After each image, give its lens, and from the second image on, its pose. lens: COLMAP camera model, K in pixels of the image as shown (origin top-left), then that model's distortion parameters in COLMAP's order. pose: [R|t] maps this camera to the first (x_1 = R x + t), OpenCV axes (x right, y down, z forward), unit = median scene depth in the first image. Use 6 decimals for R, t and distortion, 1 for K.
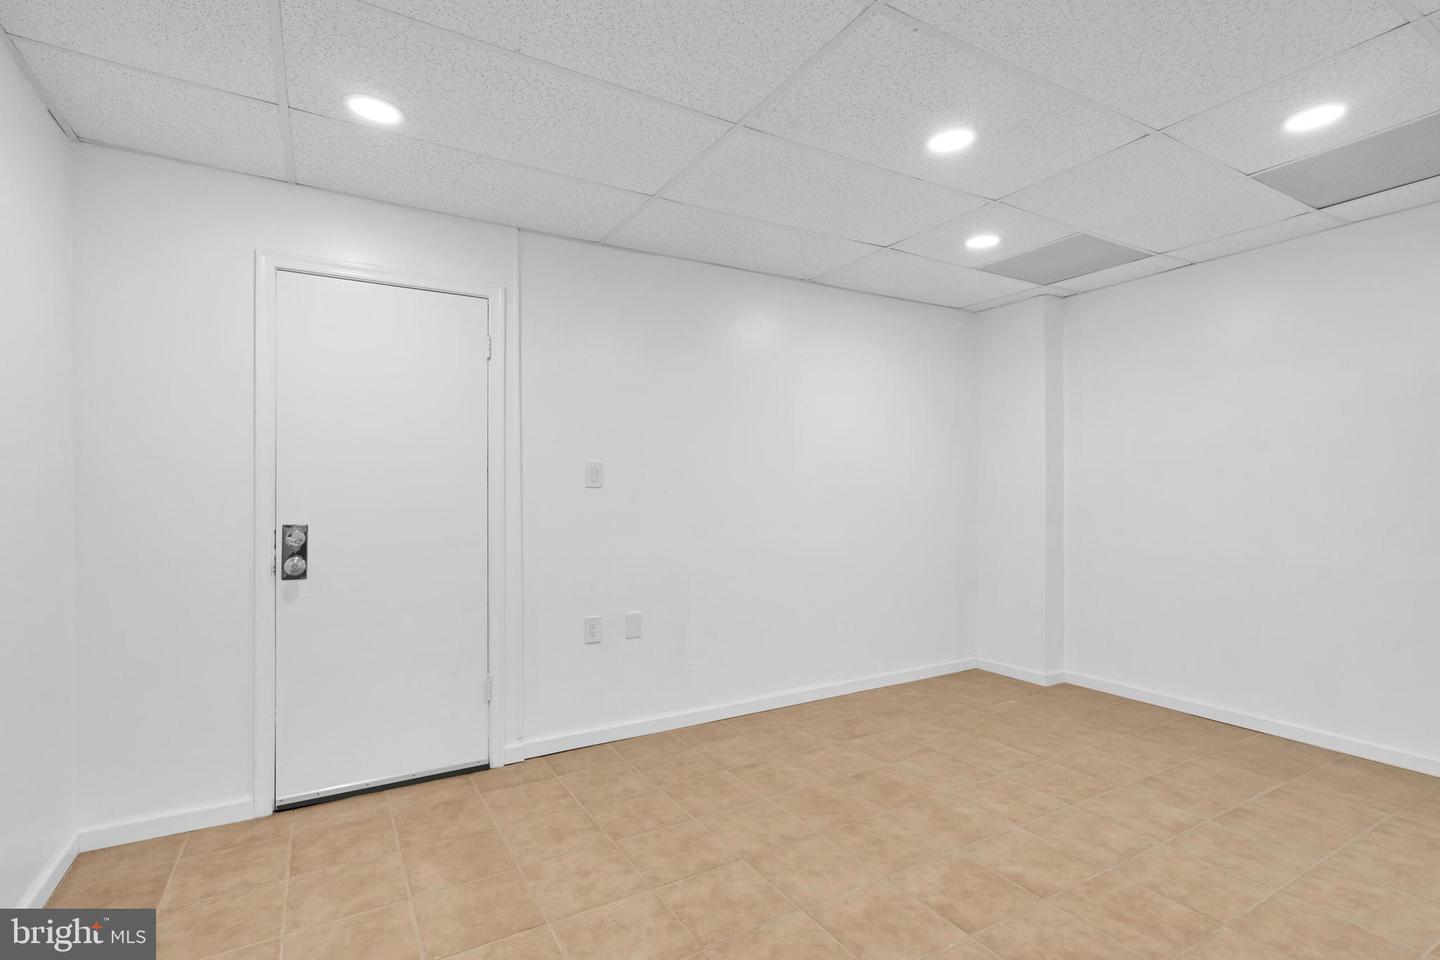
lens RADIAL K [[690.1, 0, 726.4], [0, 690.1, 482.6], [0, 0, 1]] dist [-0.000882, 0.001262]
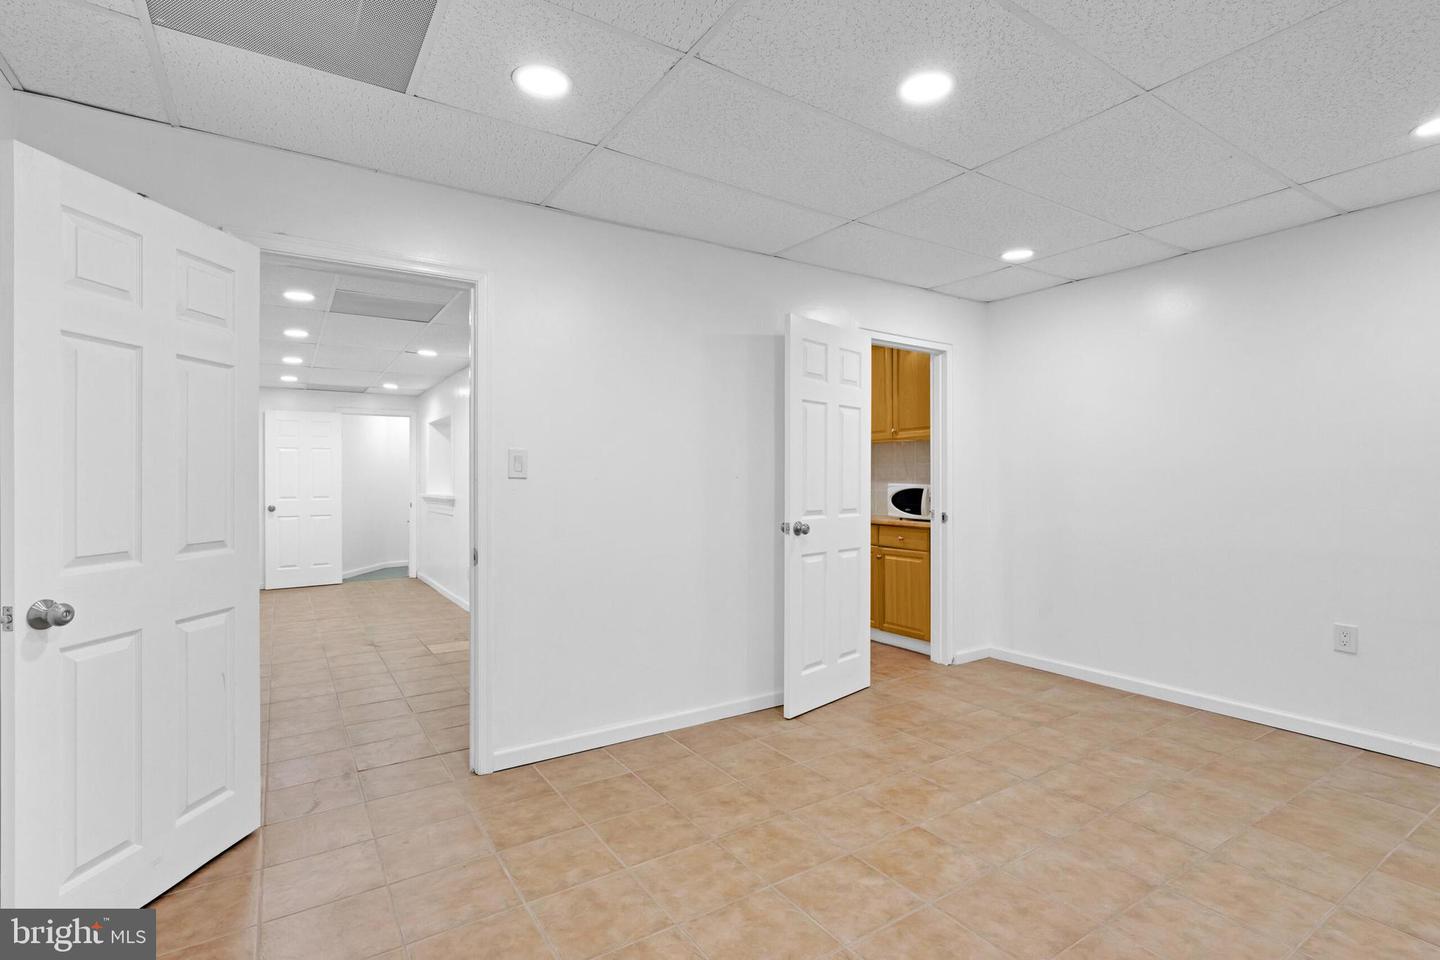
lens RADIAL K [[690.1, 0, 726.4], [0, 690.1, 482.6], [0, 0, 1]] dist [-0.000882, 0.001262]
pose [[-0.999013, 0.007928, -0.043716, 0.540794], [0.008152, 0.999955, -0.004949, 0.010565], [0.043675, -0.005300, -0.999032, 1.618186]]
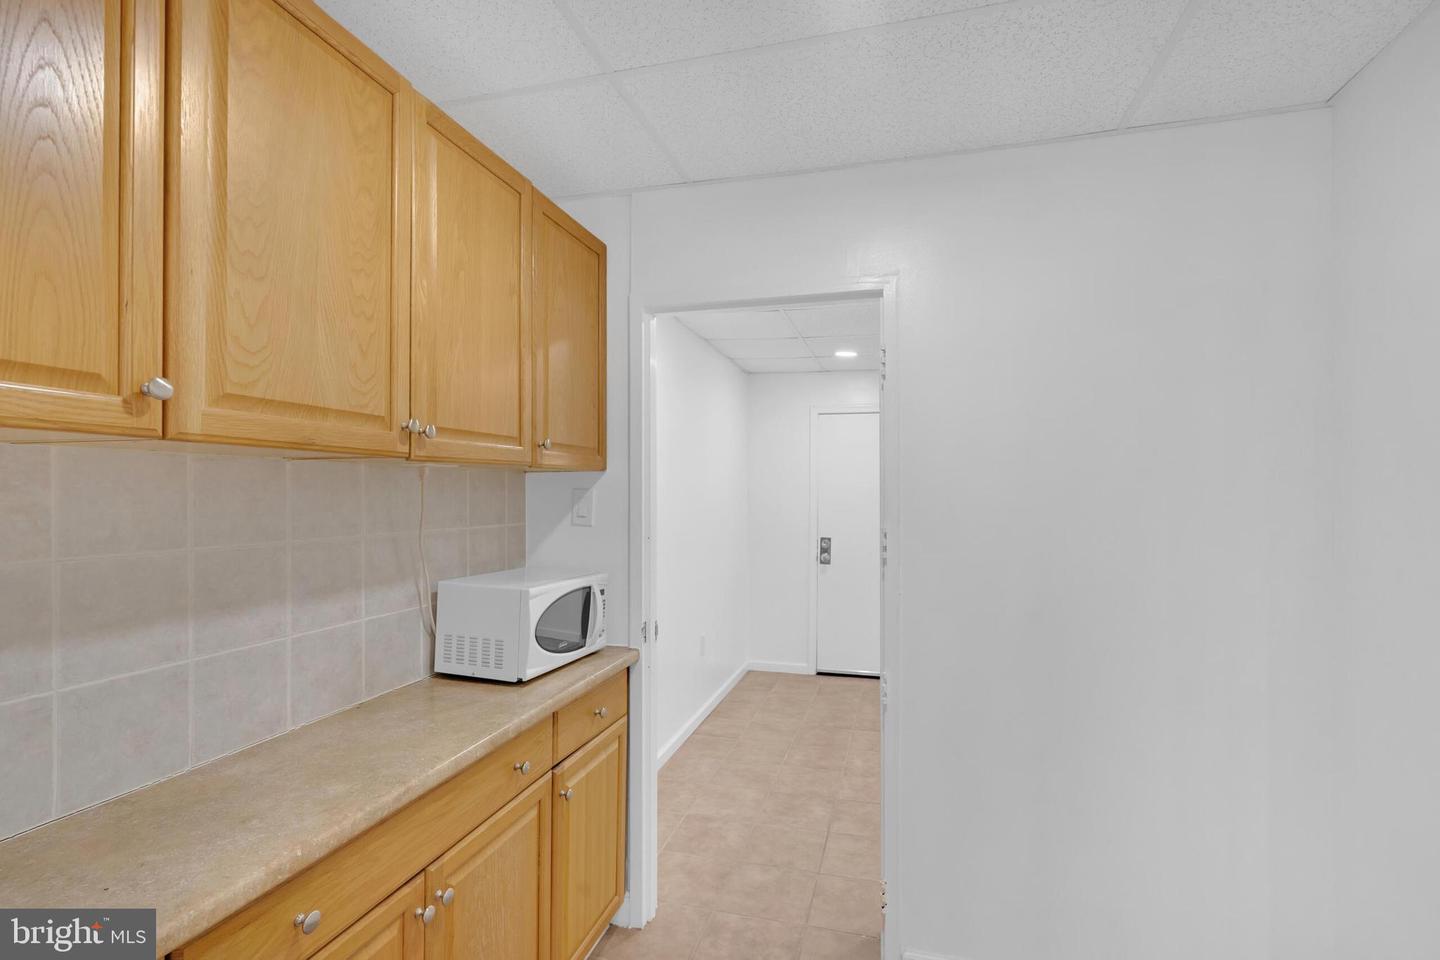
lens RADIAL K [[690.1, 0, 726.4], [0, 690.1, 482.6], [0, 0, 1]] dist [-0.000882, 0.001262]
pose [[0.700423, 0.001516, -0.713727, 0.639491], [-0.003304, 0.999994, -0.001119, -0.100071], [0.713721, 0.003142, 0.700423, -0.656392]]
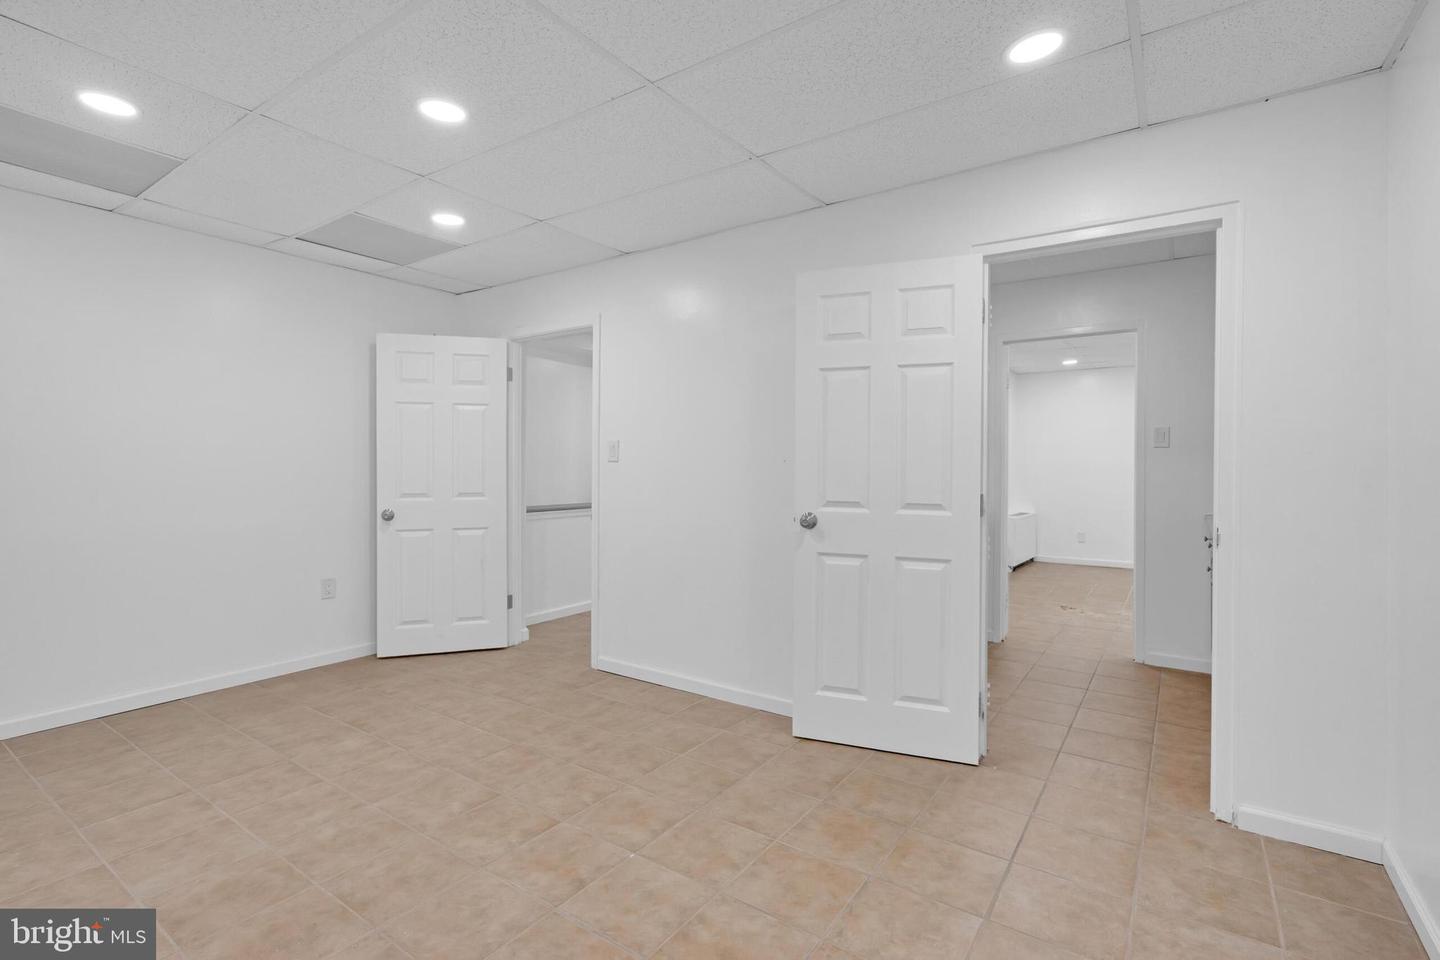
lens RADIAL K [[673.2, 0, 704.6], [0, 673.2, 466.6], [0, 0, 1]] dist [-0.002661, 0.000175]
pose [[-0.398070, -0.001026, 0.917354, -0.616991], [-0.008903, 0.999957, -0.002745, 0.008462], [-0.917312, -0.009259, -0.398062, 0.889890]]
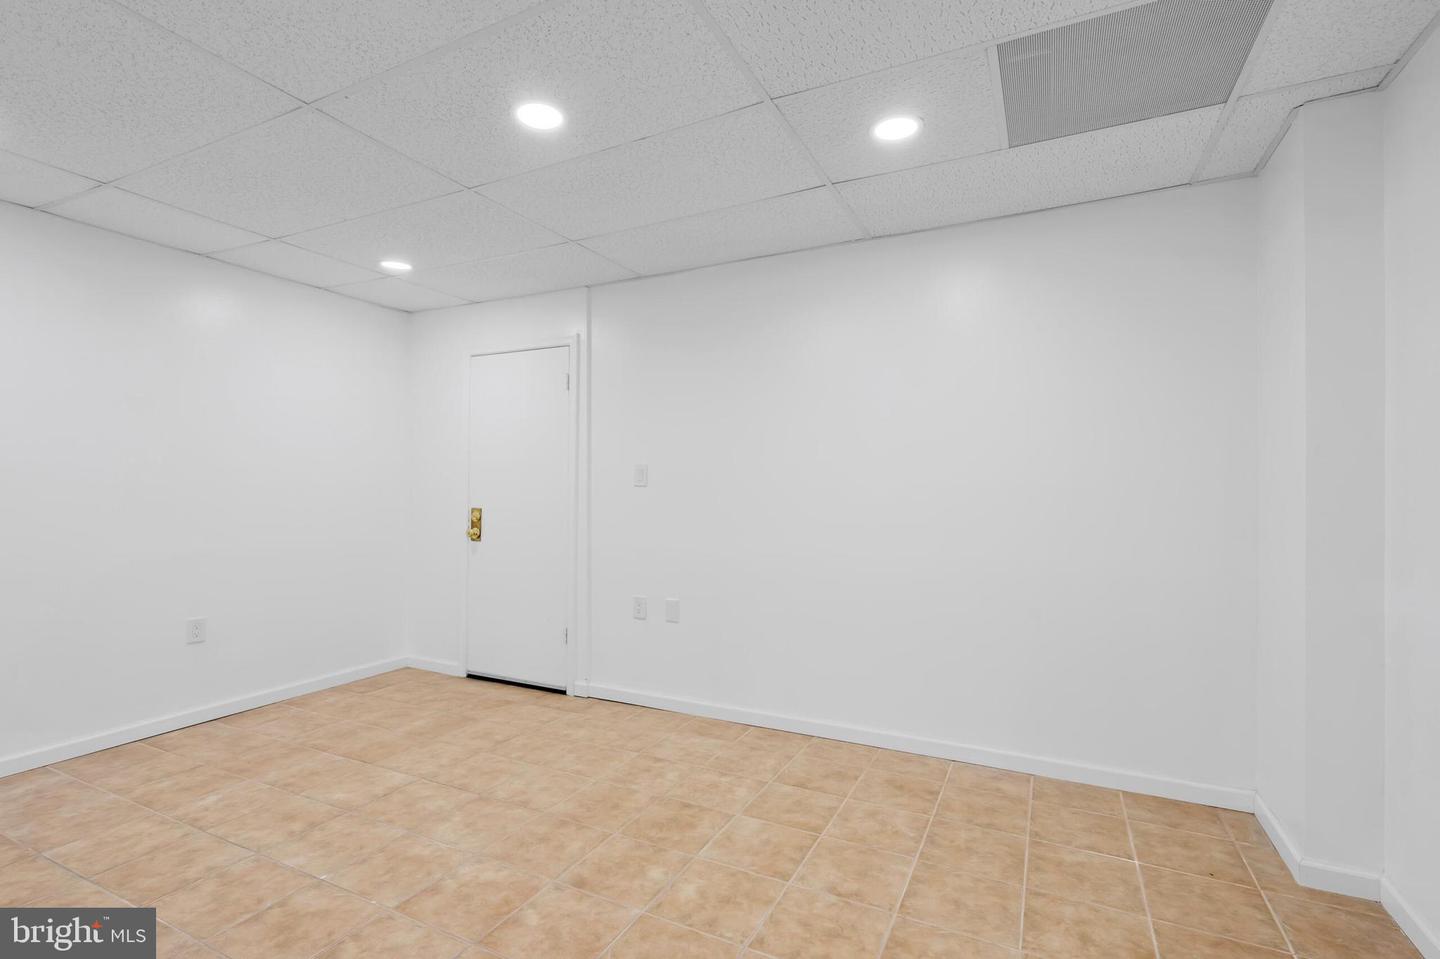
lens RADIAL K [[674.6, 0, 709.3], [0, 674.6, 482.5], [0, 0, 1]] dist [-0.002520, 0.000119]
pose [[0.533846, -0.003565, -0.845574, 1.053262], [0.002493, 0.999993, -0.002642, 0.005284], [0.845578, -0.000698, 0.533852, 0.609860]]
